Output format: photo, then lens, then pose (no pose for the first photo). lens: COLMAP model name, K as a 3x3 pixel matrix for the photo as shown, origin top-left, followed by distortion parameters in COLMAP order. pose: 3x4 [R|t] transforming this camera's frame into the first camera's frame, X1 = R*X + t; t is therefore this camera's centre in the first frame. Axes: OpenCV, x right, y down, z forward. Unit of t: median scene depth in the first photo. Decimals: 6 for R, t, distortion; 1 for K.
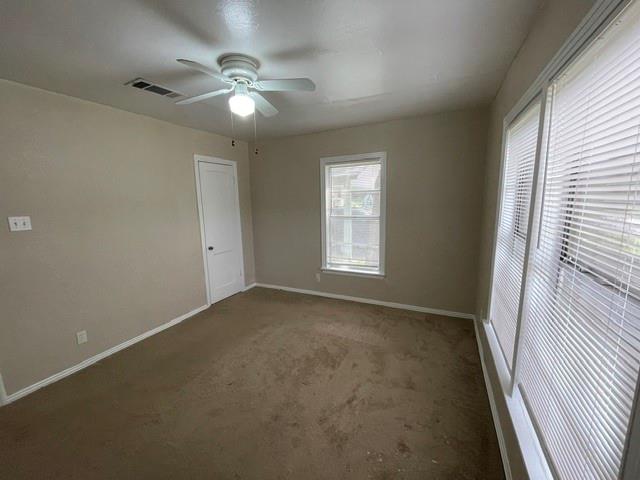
lens RADIAL K [[259.9, 0, 321.1], [0, 259.9, 239.9], [0, 0, 1]] dist [0.000785, 0.000011]
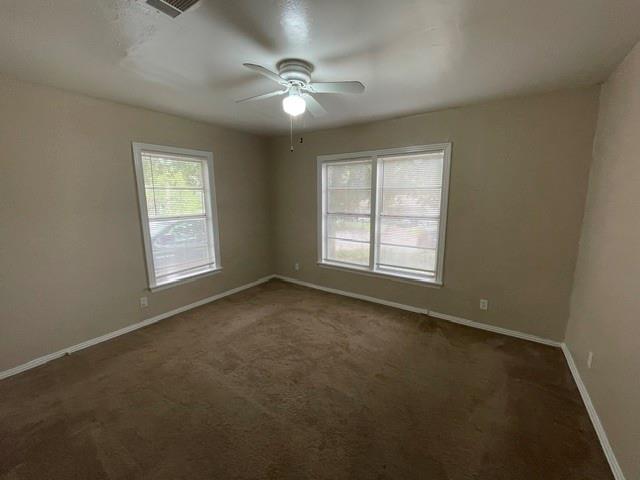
lens RADIAL K [[259.9, 0, 321.1], [0, 259.9, 239.9], [0, 0, 1]] dist [0.000785, 0.000011]
pose [[0.159048, -0.158914, 0.974397, -0.861081], [0.147599, 0.979696, 0.135686, -0.081399], [-0.976175, 0.122240, 0.179274, 0.442120]]
